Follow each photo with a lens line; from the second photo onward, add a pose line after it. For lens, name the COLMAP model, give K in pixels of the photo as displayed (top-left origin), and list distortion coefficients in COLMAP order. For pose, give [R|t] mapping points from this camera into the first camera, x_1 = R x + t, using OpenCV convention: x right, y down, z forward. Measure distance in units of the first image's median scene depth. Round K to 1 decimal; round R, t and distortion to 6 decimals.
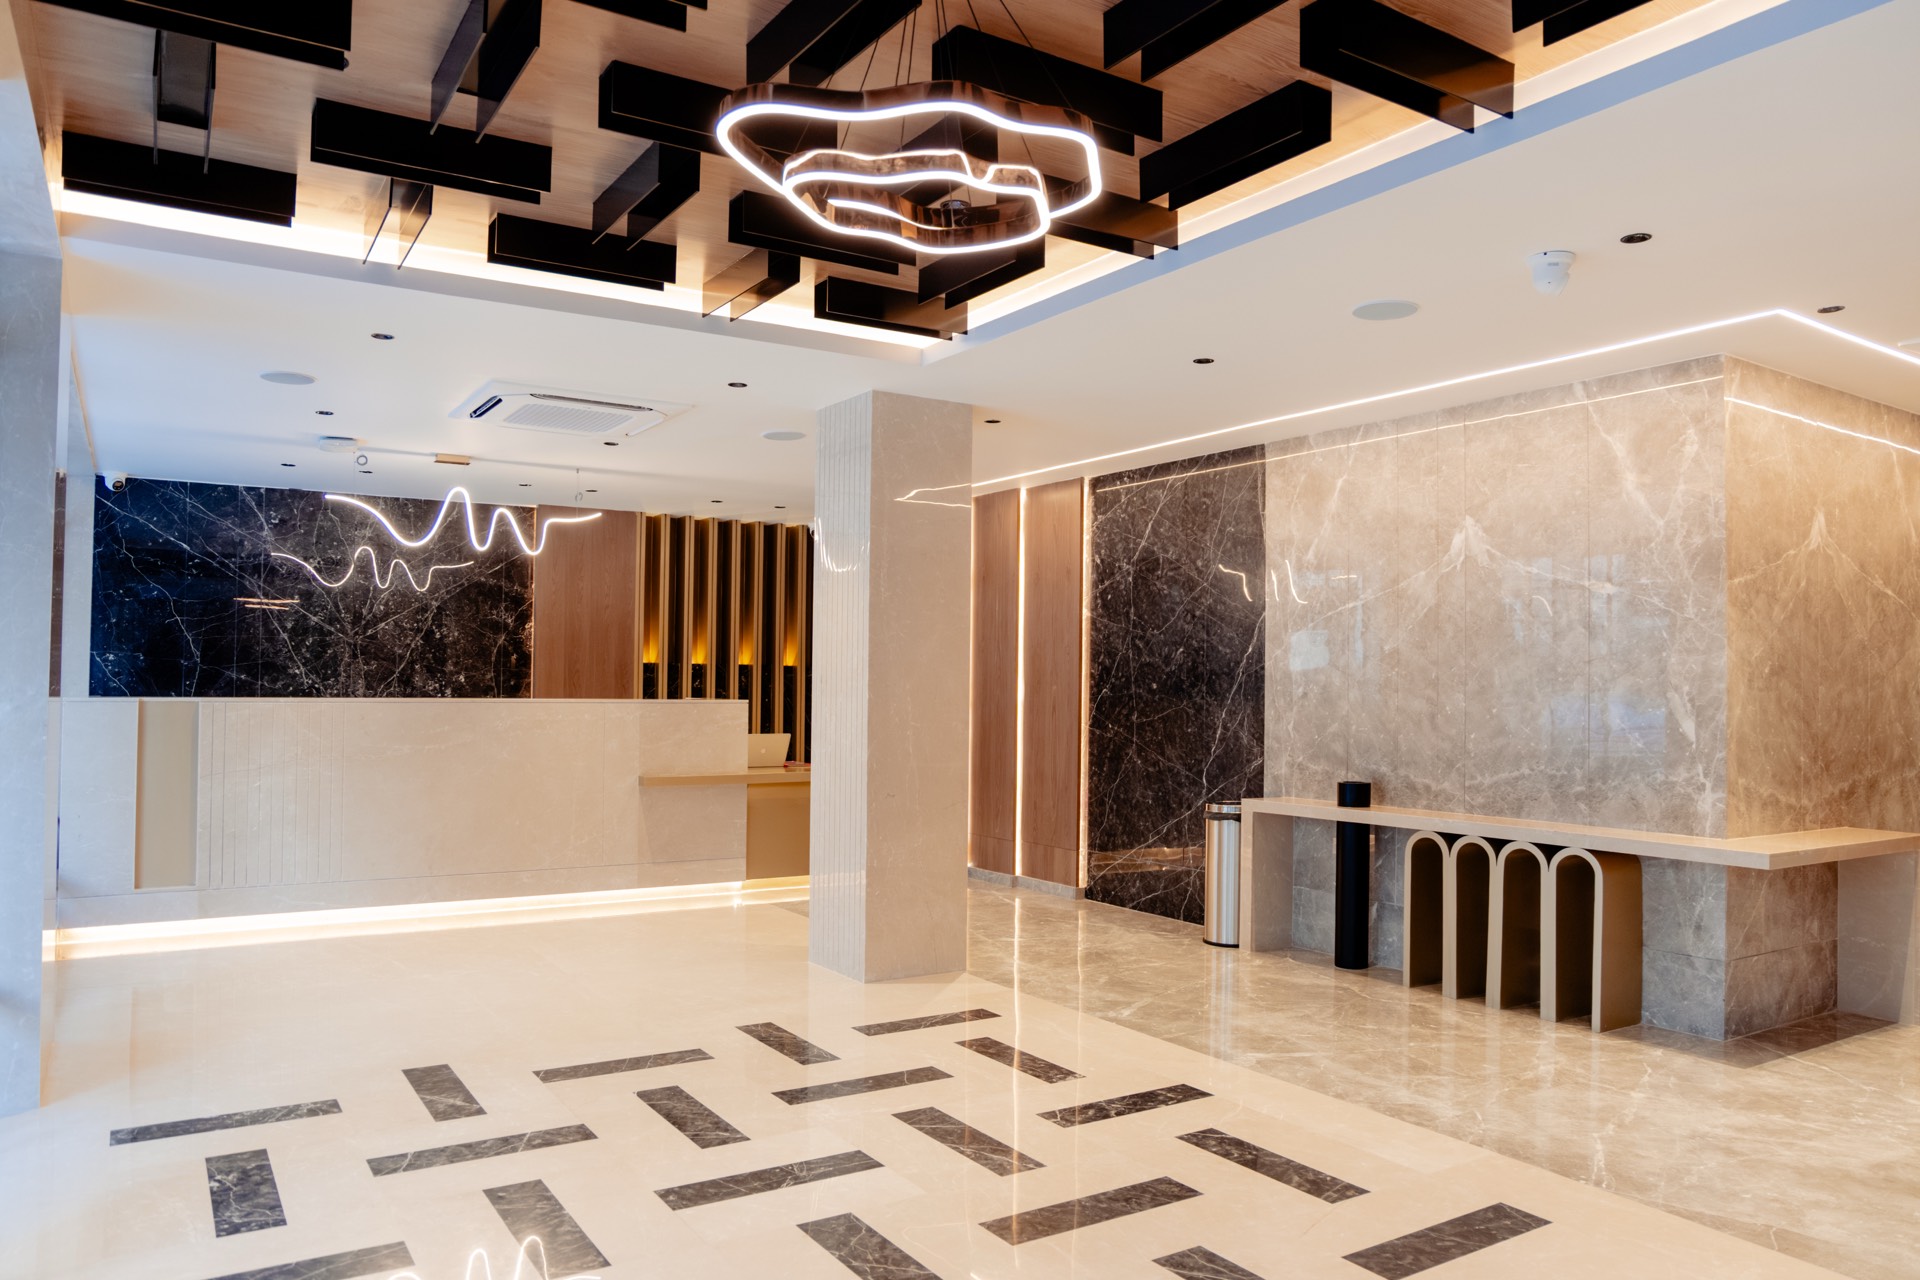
lens RADIAL K [[1305.3, 0, 960.0], [0, 1305.3, 640.0], [0, 0, 1]] dist [-0.052796, 0.030231]
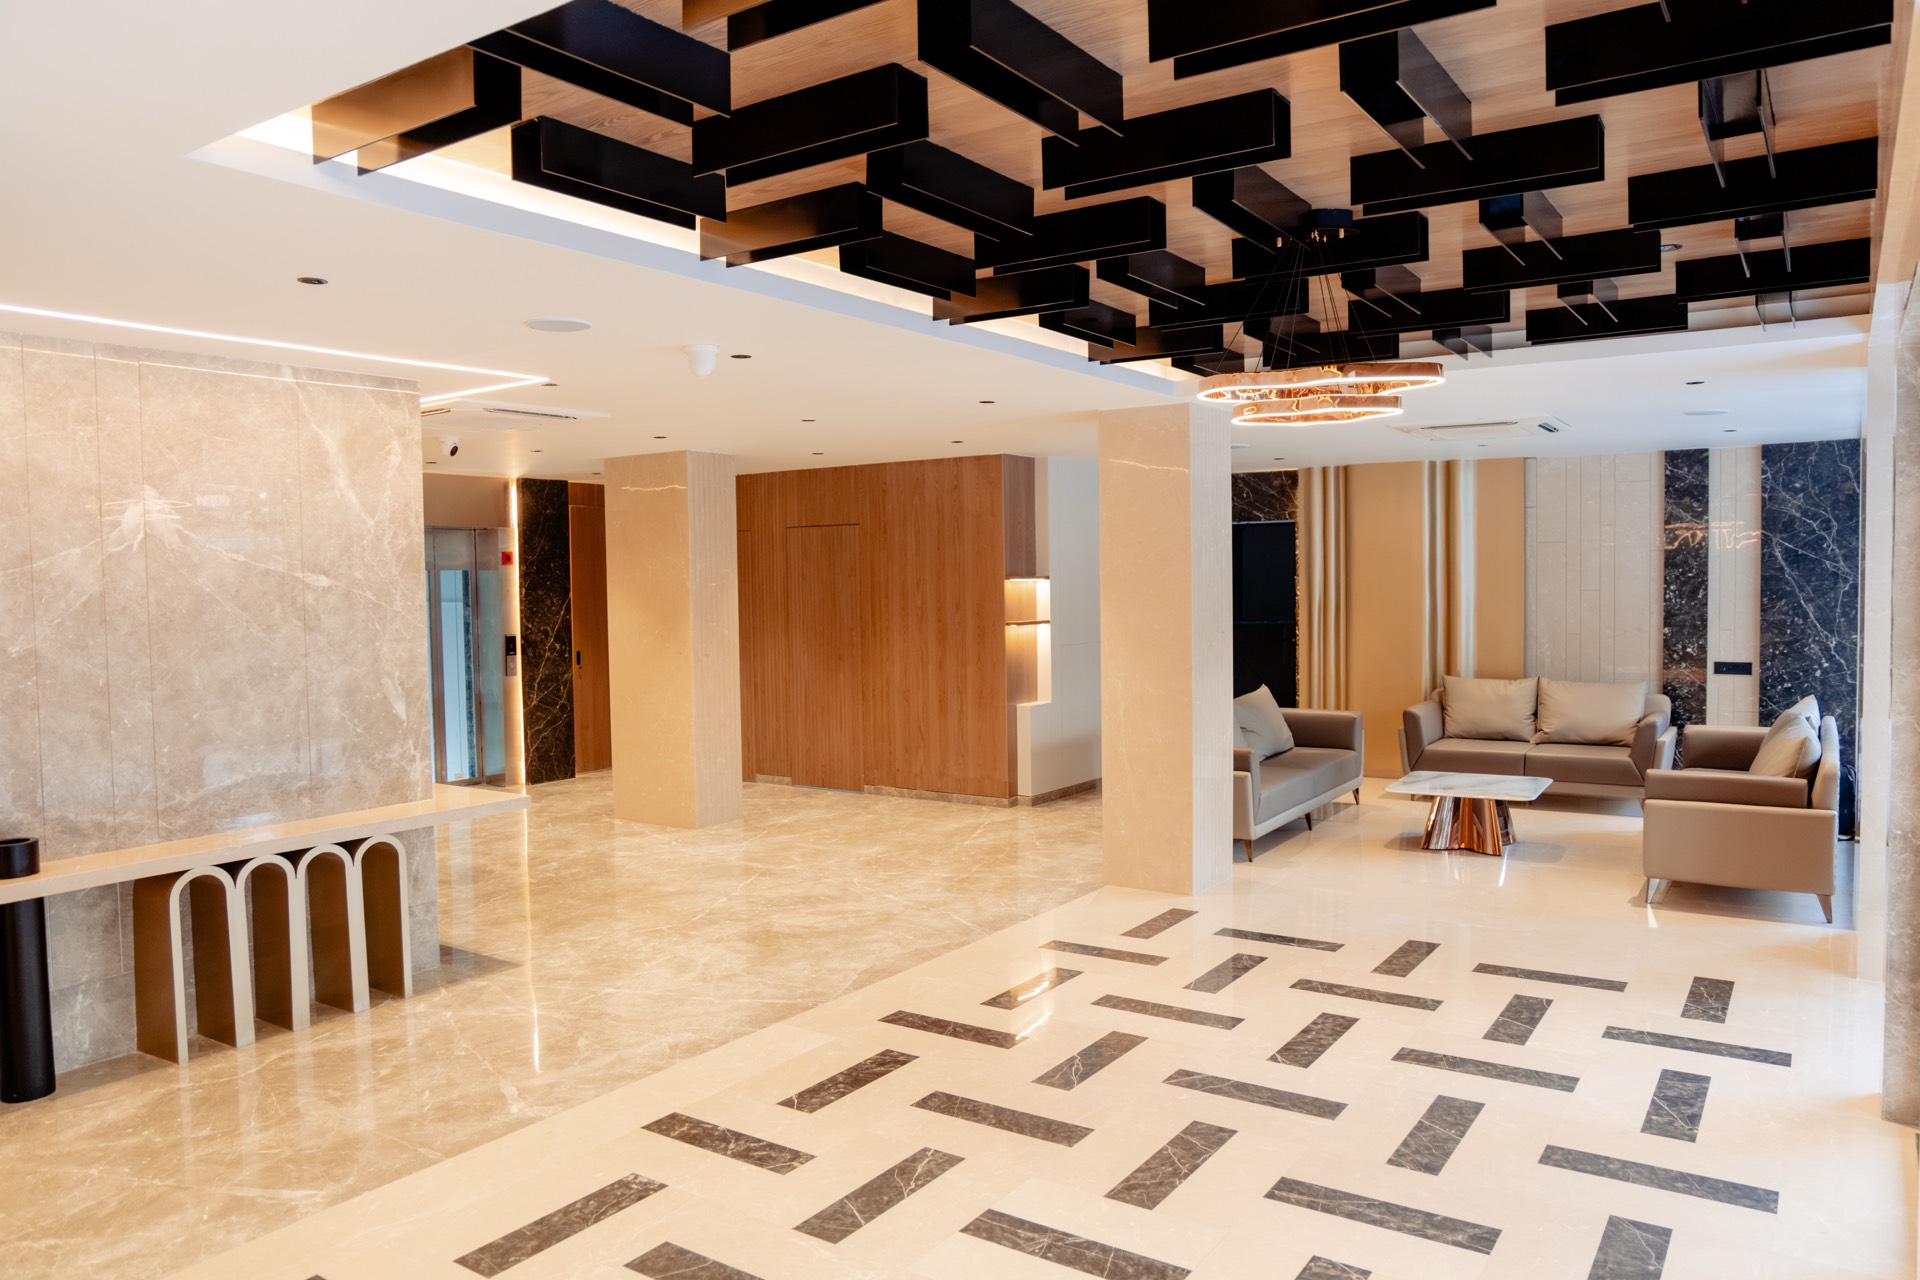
lens RADIAL K [[1327.3, 0, 960.0], [0, 1327.3, 640.0], [0, 0, 1]] dist [-0.059454, 0.002912]
pose [[-0.388226, -0.053461, 0.920012, -0.664976], [-0.023690, 0.998565, 0.048029, -0.057456], [-0.921260, -0.003149, -0.388935, 0.979239]]
